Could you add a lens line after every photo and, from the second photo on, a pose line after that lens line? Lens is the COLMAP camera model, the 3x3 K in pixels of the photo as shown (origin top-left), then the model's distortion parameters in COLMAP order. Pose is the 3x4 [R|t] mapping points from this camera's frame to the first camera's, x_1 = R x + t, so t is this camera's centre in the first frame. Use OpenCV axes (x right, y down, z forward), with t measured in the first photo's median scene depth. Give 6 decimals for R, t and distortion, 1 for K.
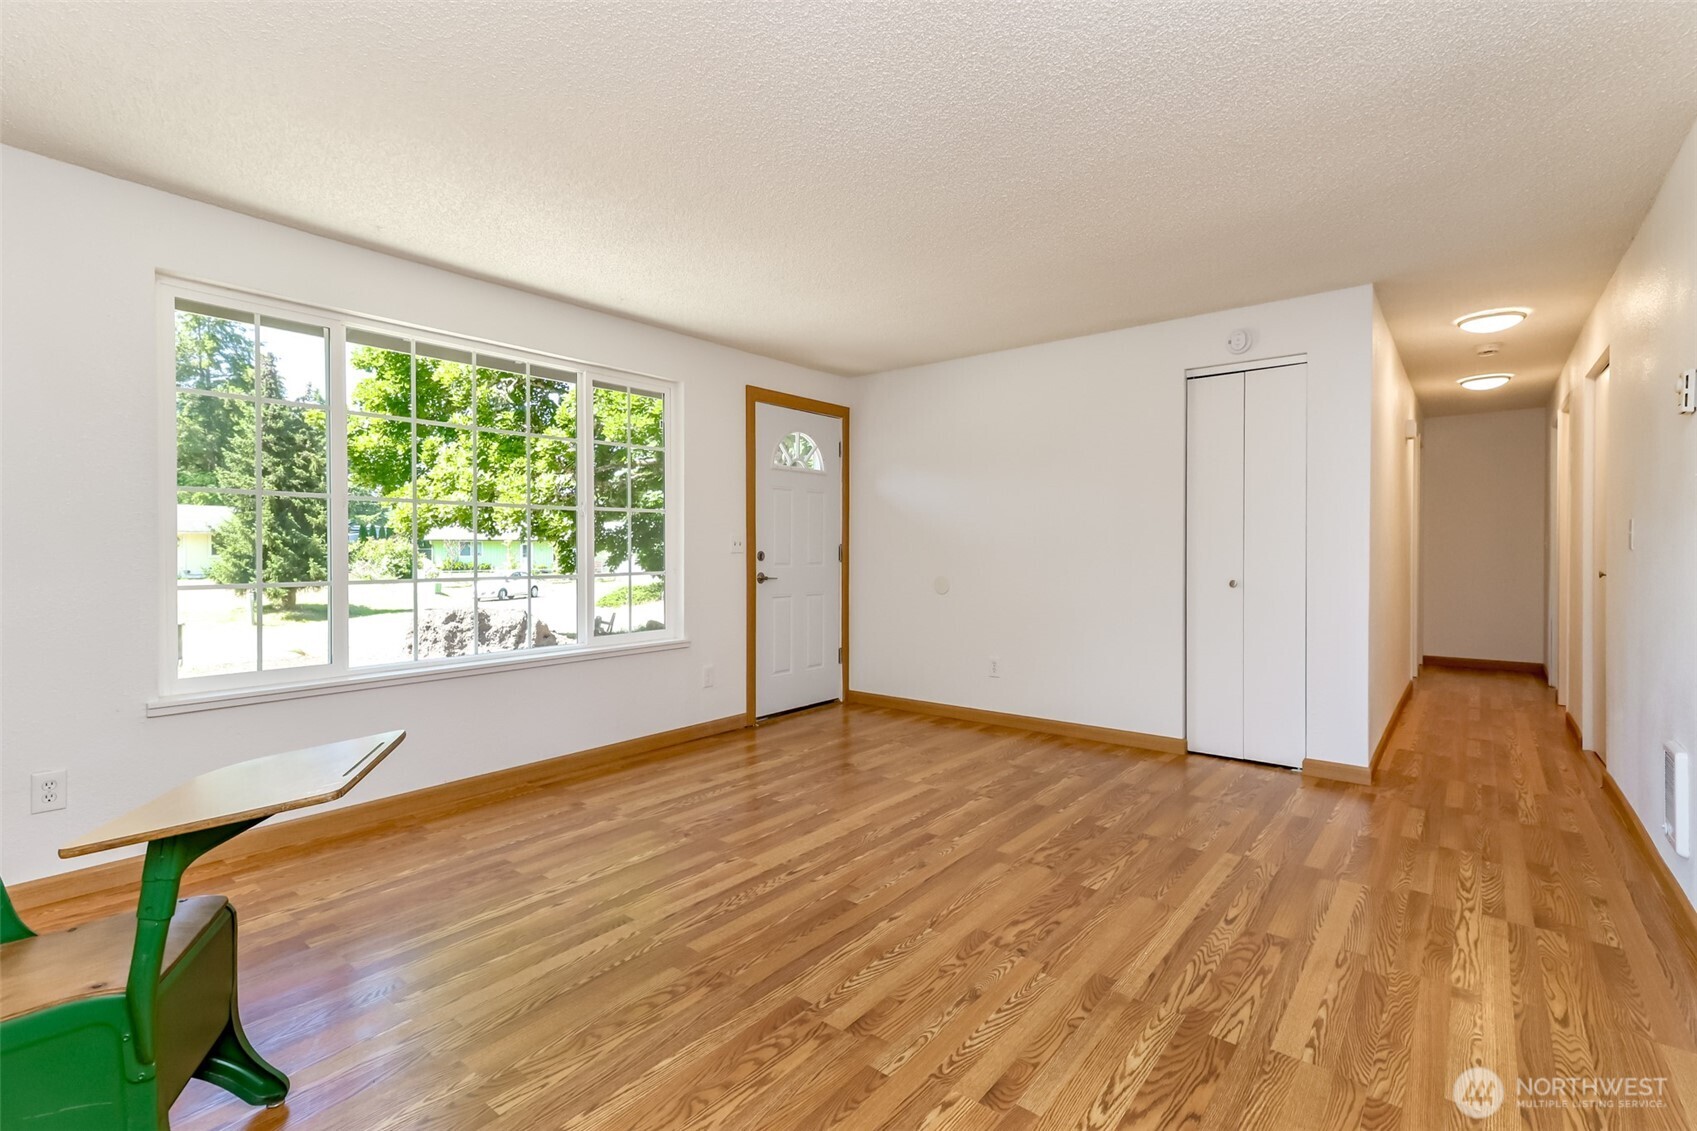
lens RADIAL K [[776.0, 0, 856.8], [0, 776.0, 546.1], [0, 0, 1]] dist [0.018337, 0.000092]
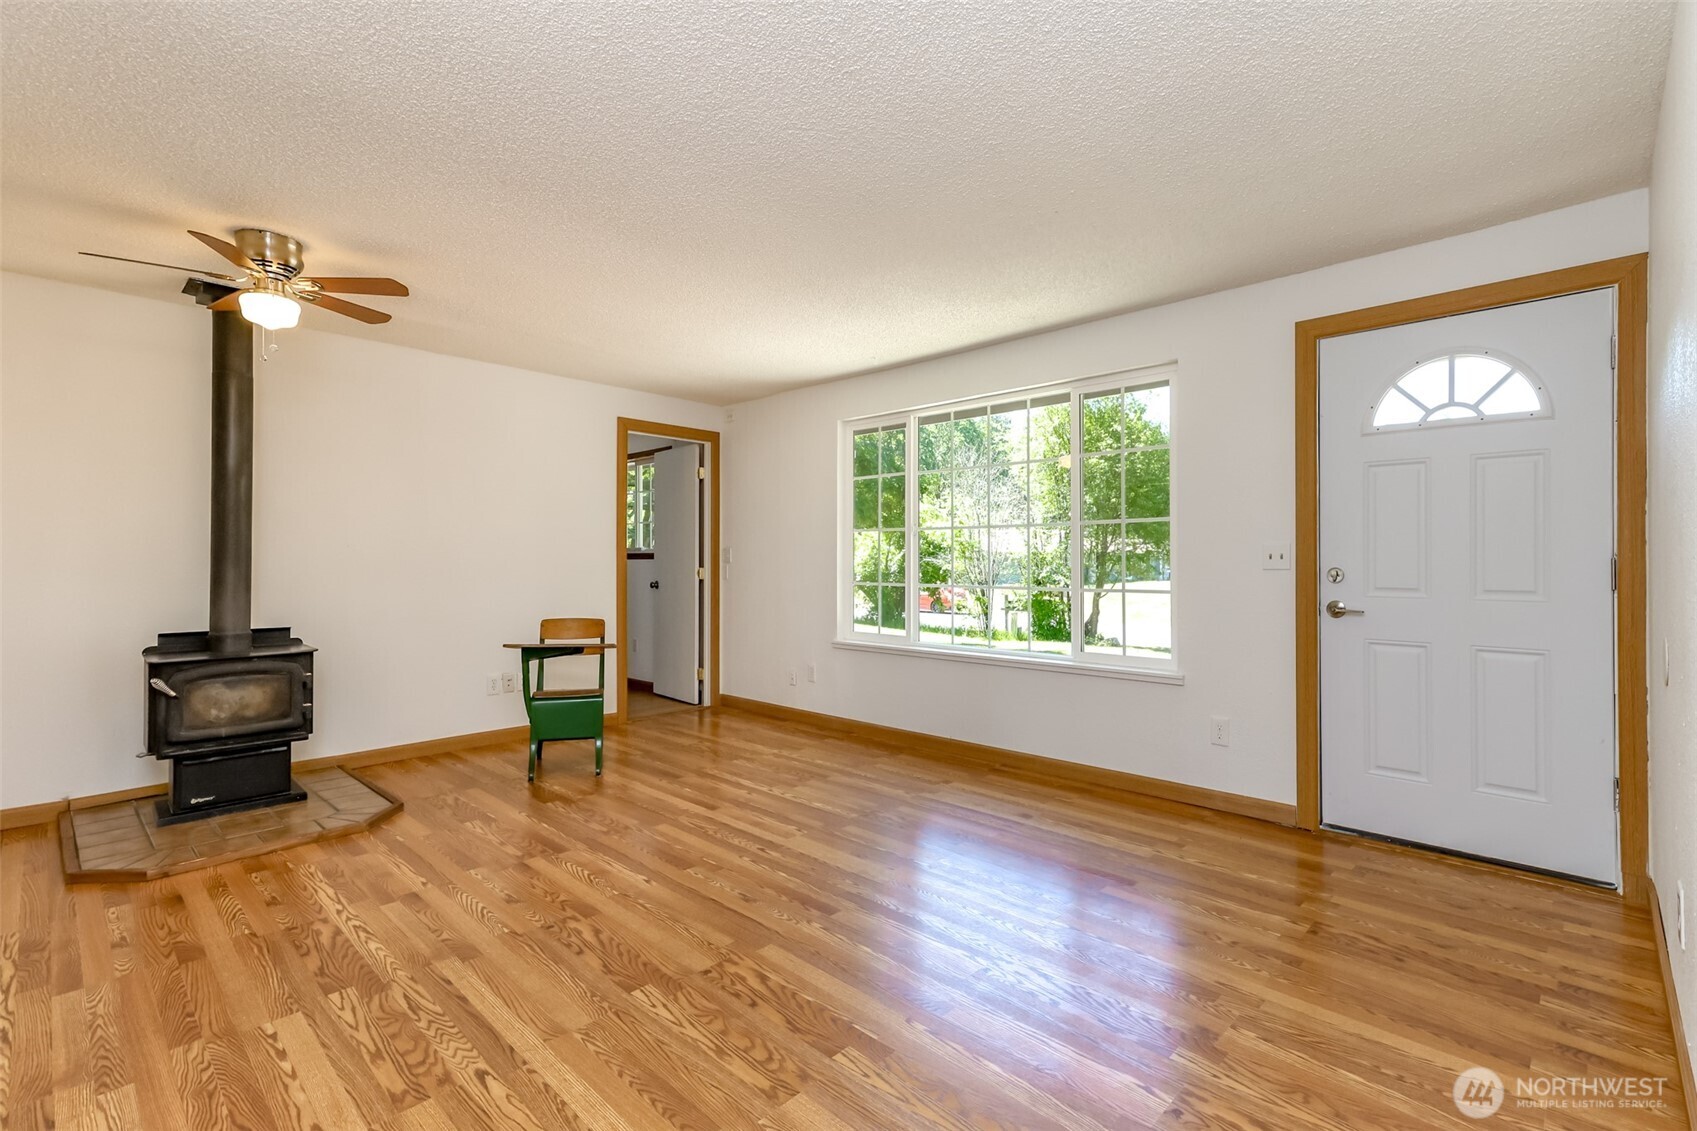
lens RADIAL K [[757.2, 0, 850.2], [0, 757.2, 556.3], [0, 0, 1]] dist [0.013396, -0.000399]
pose [[-0.083938, -0.001992, -0.996469, 1.175614], [0.003307, 0.999992, -0.002277, -0.007178], [0.996466, -0.003486, -0.083931, 1.419736]]
